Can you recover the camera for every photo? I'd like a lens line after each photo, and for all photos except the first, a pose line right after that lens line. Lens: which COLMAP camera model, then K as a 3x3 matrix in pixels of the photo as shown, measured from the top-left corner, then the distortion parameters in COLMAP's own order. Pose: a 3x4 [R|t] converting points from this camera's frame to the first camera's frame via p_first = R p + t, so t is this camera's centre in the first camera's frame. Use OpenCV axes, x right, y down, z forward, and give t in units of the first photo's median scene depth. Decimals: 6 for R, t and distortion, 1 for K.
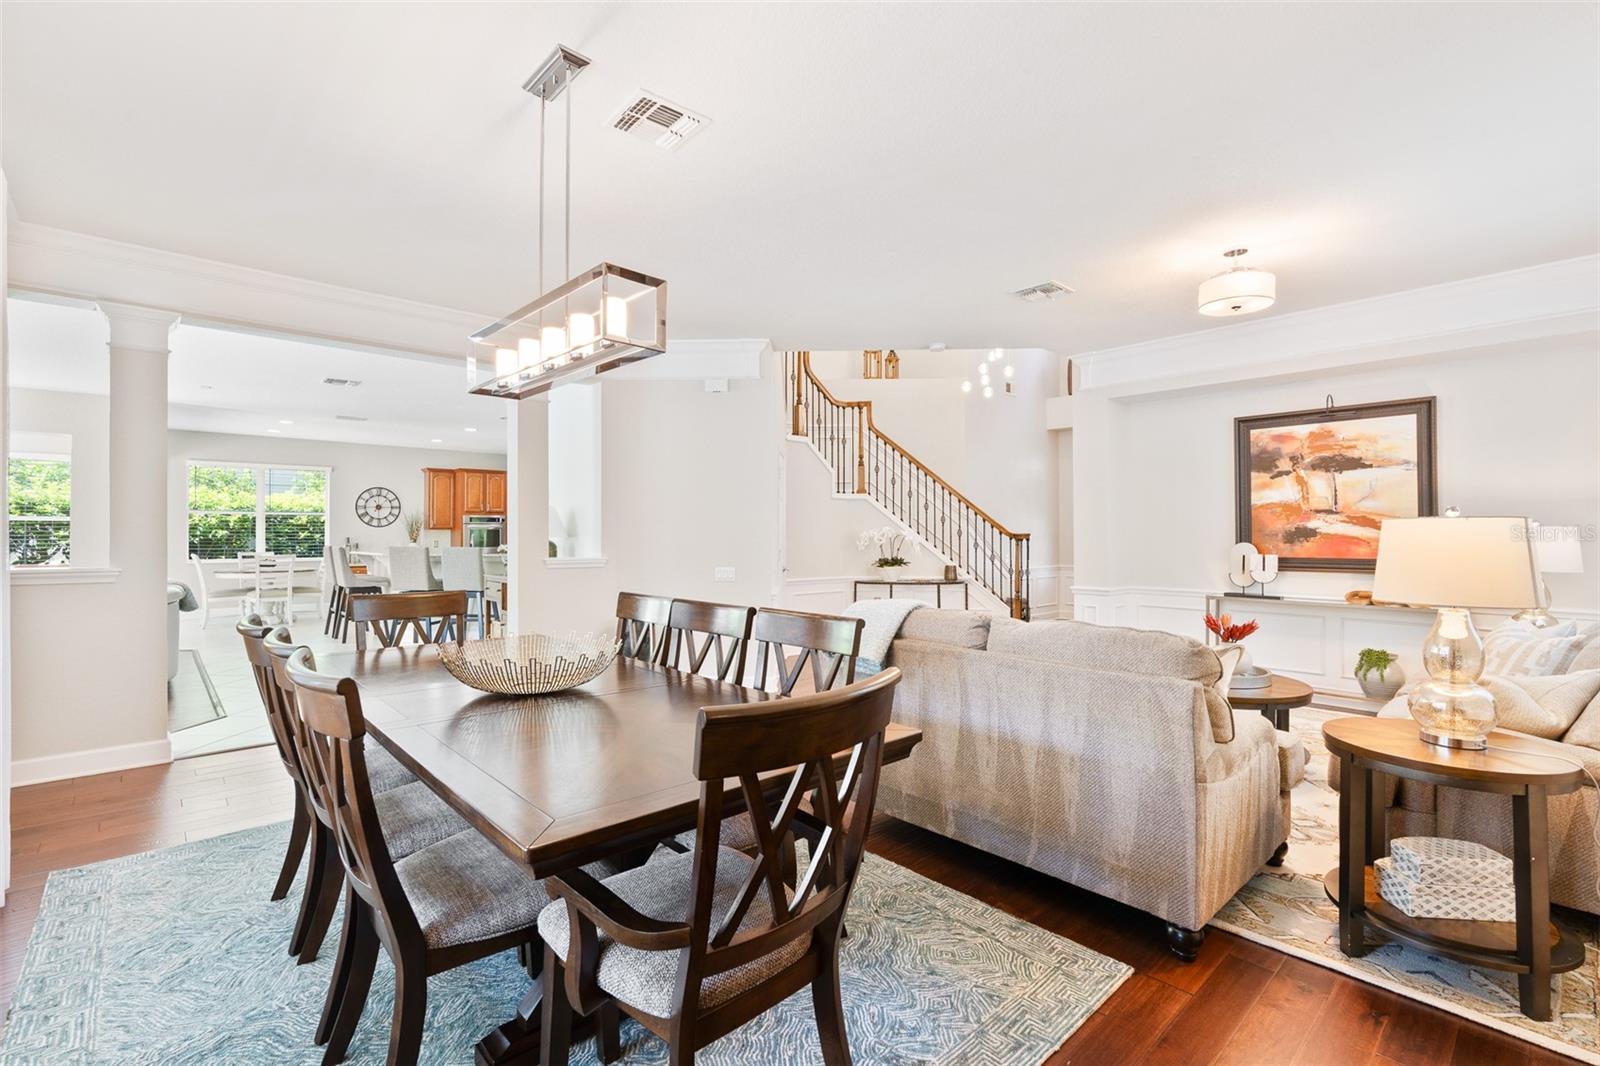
lens RADIAL K [[718.4, 0, 800.0], [0, 718.4, 533.0], [0, 0, 1]] dist [-0.004567, 0.000207]
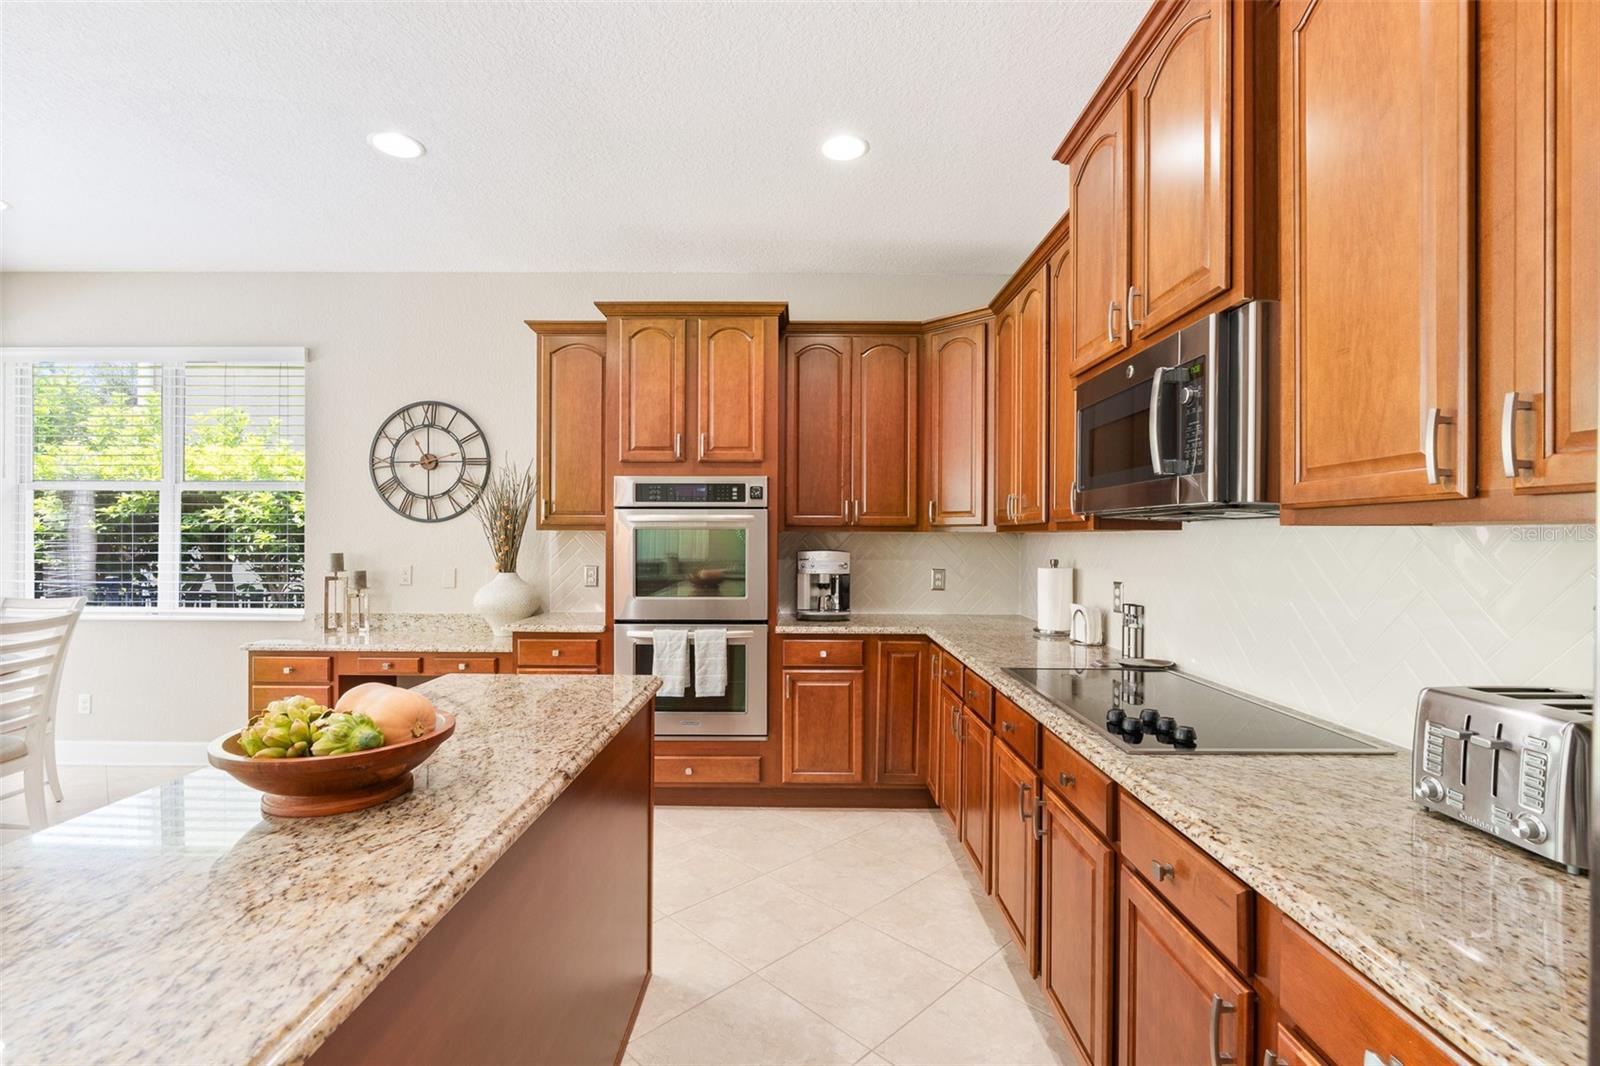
lens RADIAL K [[718.4, 0, 800.0], [0, 718.4, 533.0], [0, 0, 1]] dist [-0.004567, 0.000207]
pose [[0.729008, -0.001534, -0.684504, -0.242127], [-0.003604, 0.999975, -0.006079, -0.002161], [0.684496, 0.006898, 0.728984, 0.882676]]
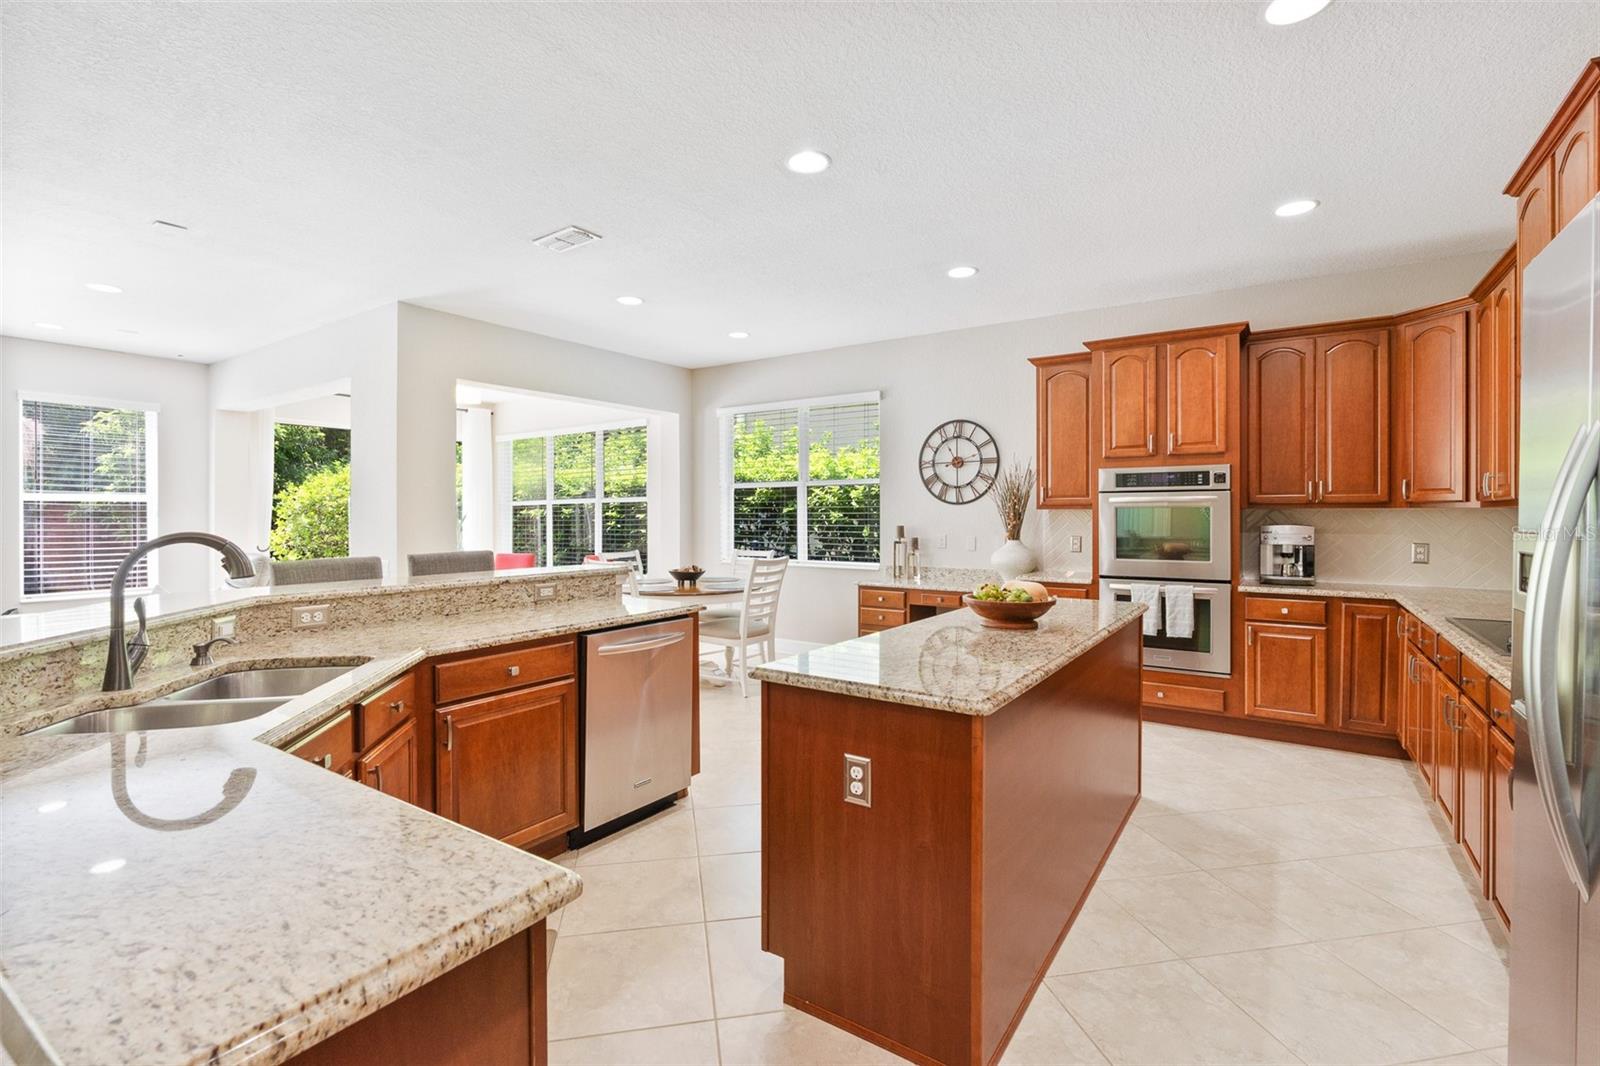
lens RADIAL K [[731.5, 0, 799.0], [0, 731.5, 516.1], [0, 0, 1]] dist [-0.003852, 0.000024]
pose [[0.224903, 0.001045, -0.974381, -0.146849], [0.000615, 0.999999, 0.001215, -0.001511], [0.974381, -0.000873, 0.224902, 0.796598]]
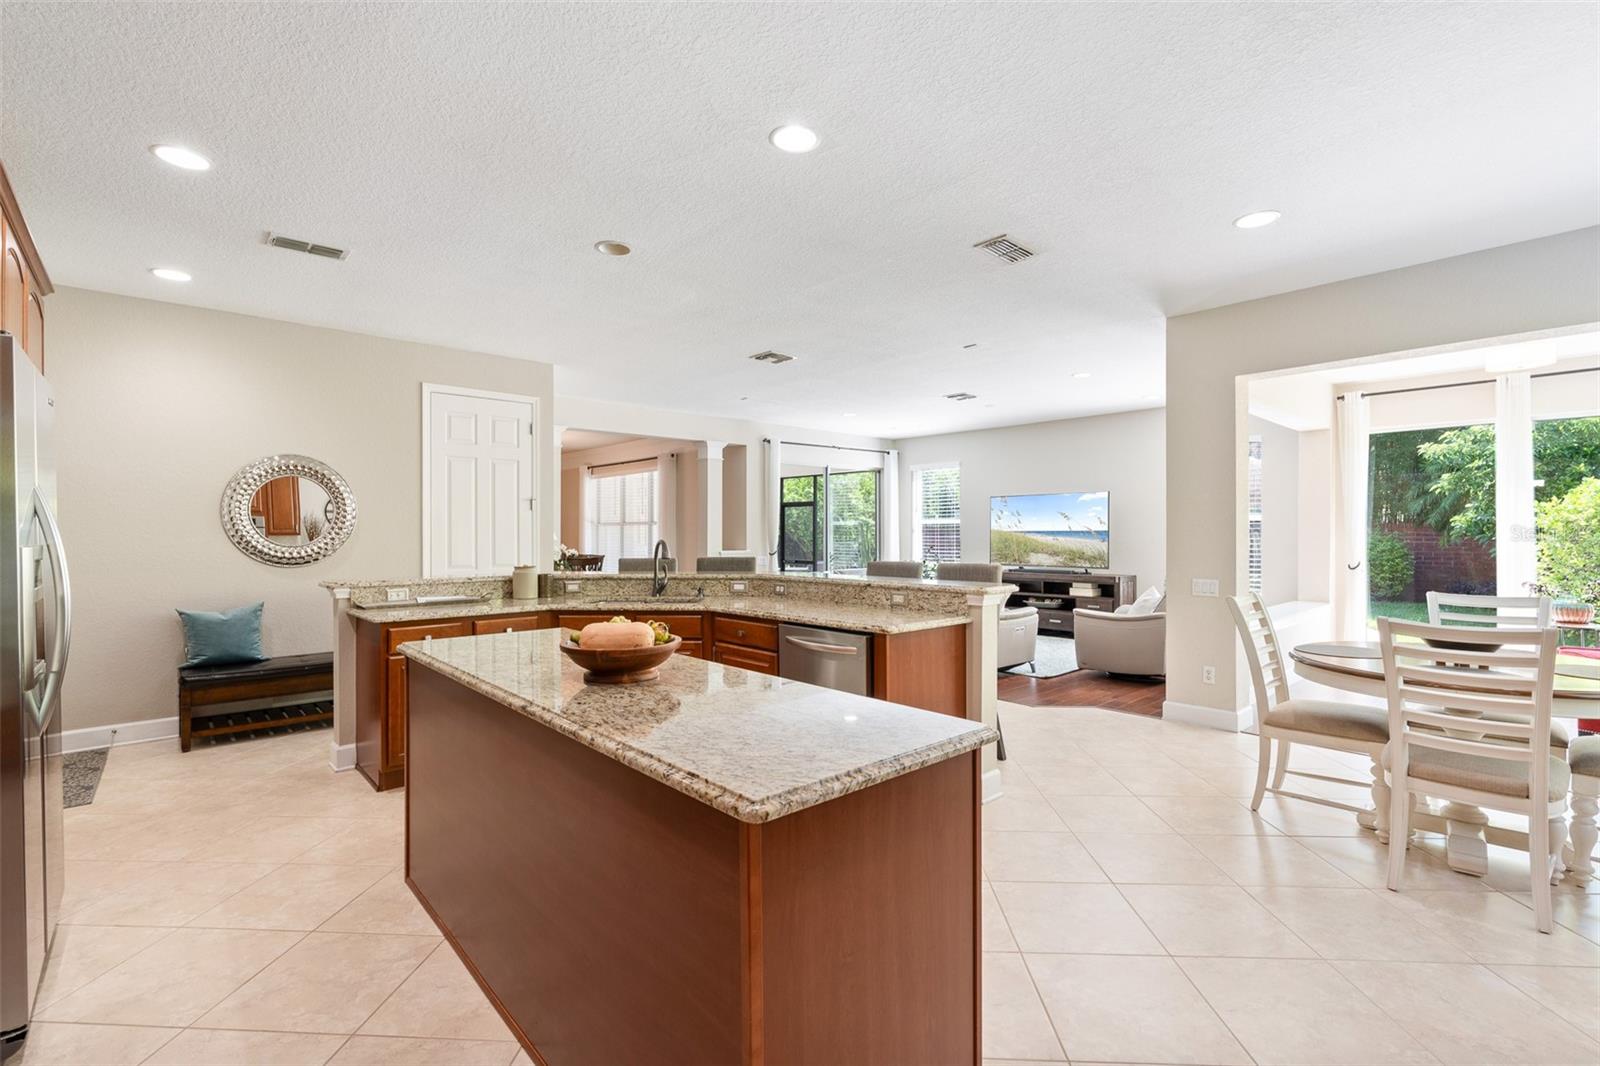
lens RADIAL K [[718.4, 0, 800.0], [0, 718.4, 533.0], [0, 0, 1]] dist [-0.004567, 0.000207]
pose [[-0.999759, 0.001728, 0.021899, -0.399233], [0.001713, 0.999998, -0.000703, -0.001114], [-0.021900, -0.000665, -0.999760, 1.077826]]
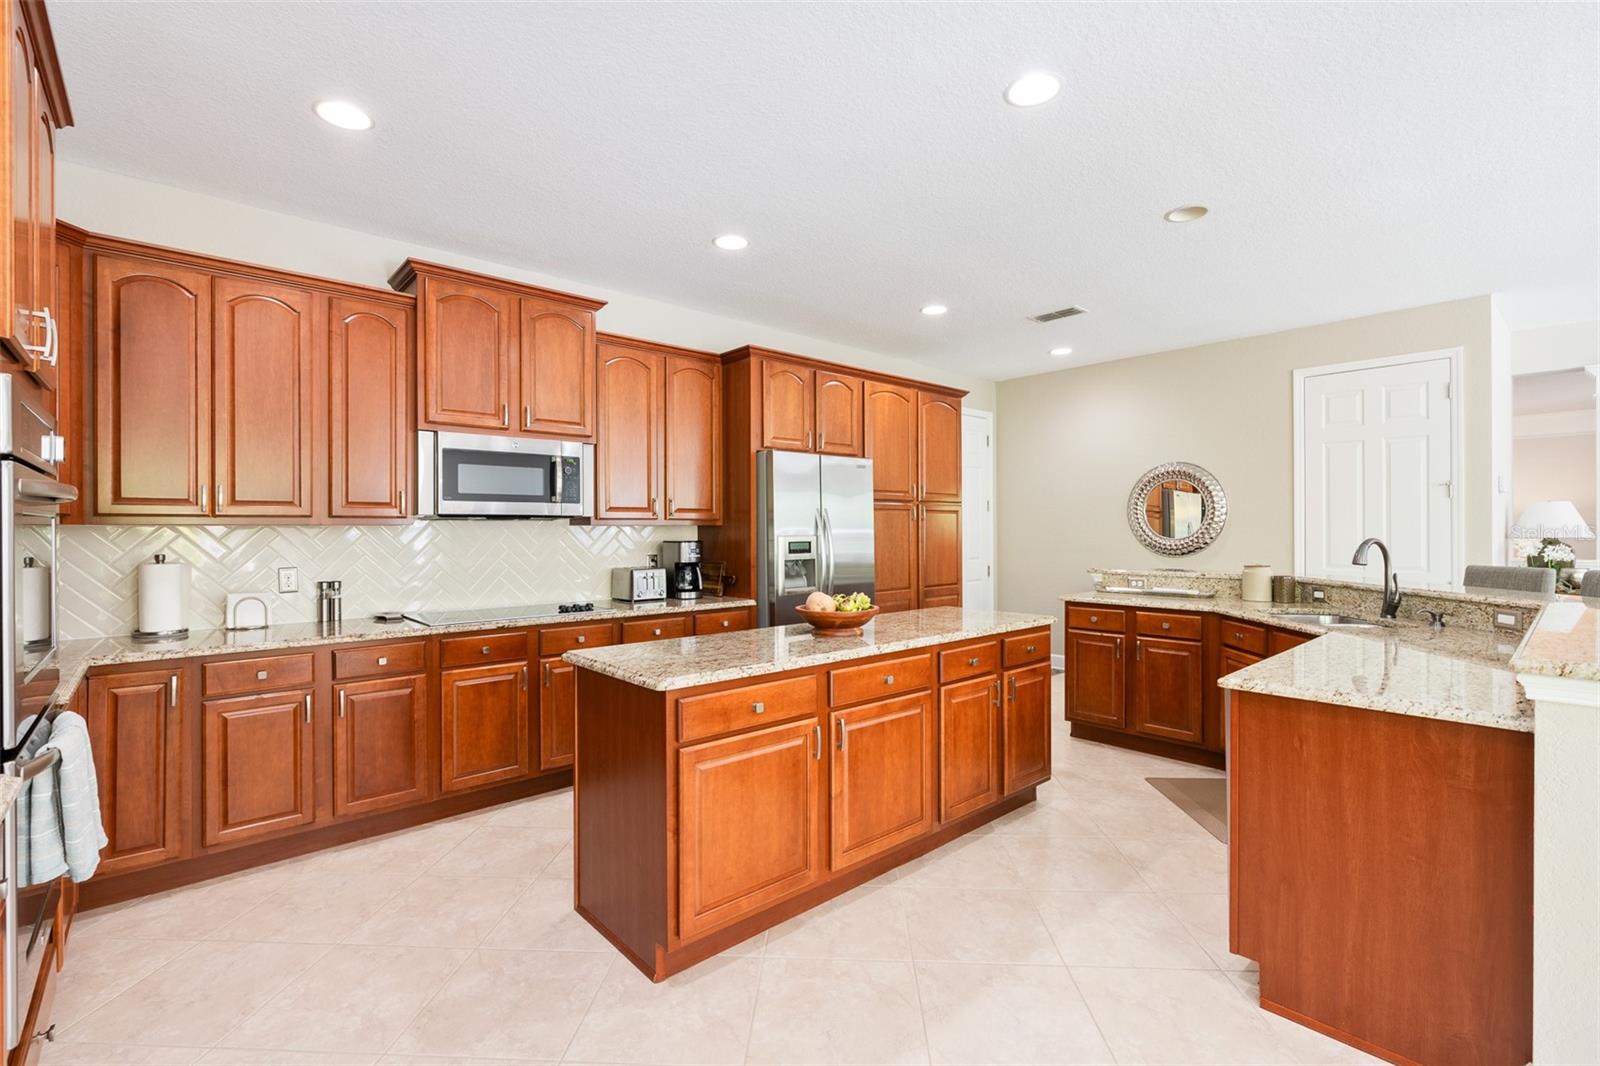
lens RADIAL K [[714.1, 0, 801.0], [0, 714.1, 539.0], [0, 0, 1]] dist [-0.003384, -0.000209]
pose [[0.024188, -0.014287, 0.999605, -0.589920], [0.004430, 0.999890, 0.014183, -0.002479], [-0.999698, 0.004085, 0.024248, 0.915811]]
